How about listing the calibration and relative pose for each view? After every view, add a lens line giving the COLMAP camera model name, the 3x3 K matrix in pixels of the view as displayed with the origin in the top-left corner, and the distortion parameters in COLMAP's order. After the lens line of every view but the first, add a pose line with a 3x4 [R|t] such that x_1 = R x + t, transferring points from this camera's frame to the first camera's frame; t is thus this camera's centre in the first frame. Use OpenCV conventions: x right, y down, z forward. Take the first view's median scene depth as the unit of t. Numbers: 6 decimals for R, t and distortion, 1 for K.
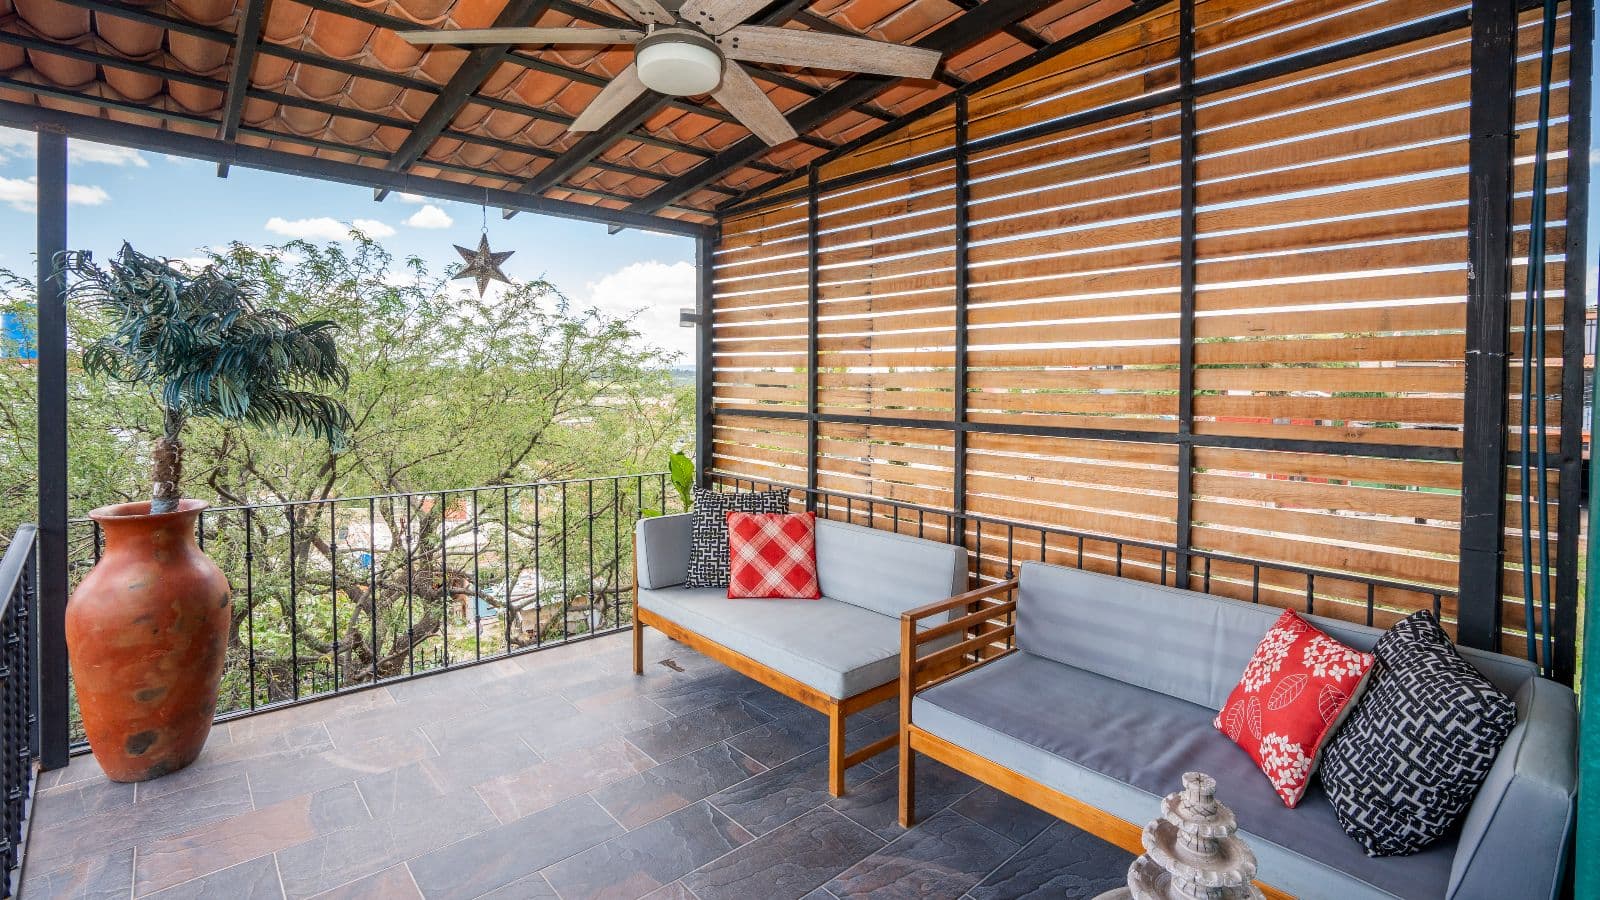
lens RADIAL K [[771.4, 0, 788.8], [0, 771.4, 400.5], [0, 0, 1]] dist [-0.059642, 0.020760]
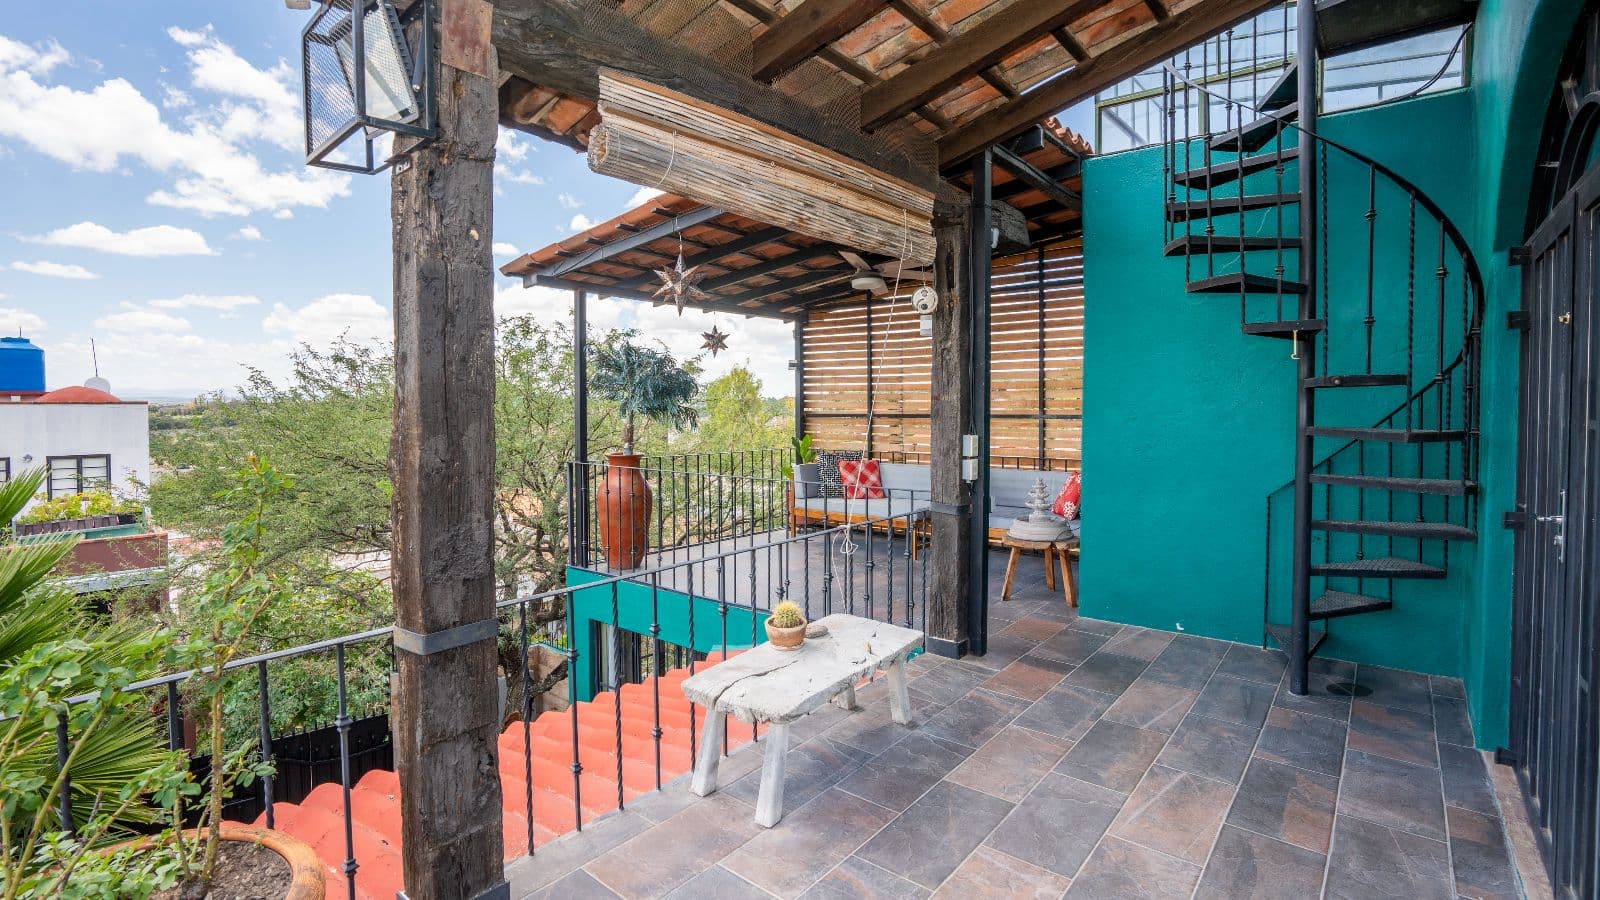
lens RADIAL K [[771.4, 0, 798.8], [0, 771.4, 440.5], [0, 0, 1]] dist [-0.059642, 0.020760]
pose [[0.988732, -0.019917, 0.148363, -0.486732], [0.017205, 0.999661, 0.019541, 0.046781], [-0.148702, -0.016768, 0.988740, -1.036624]]
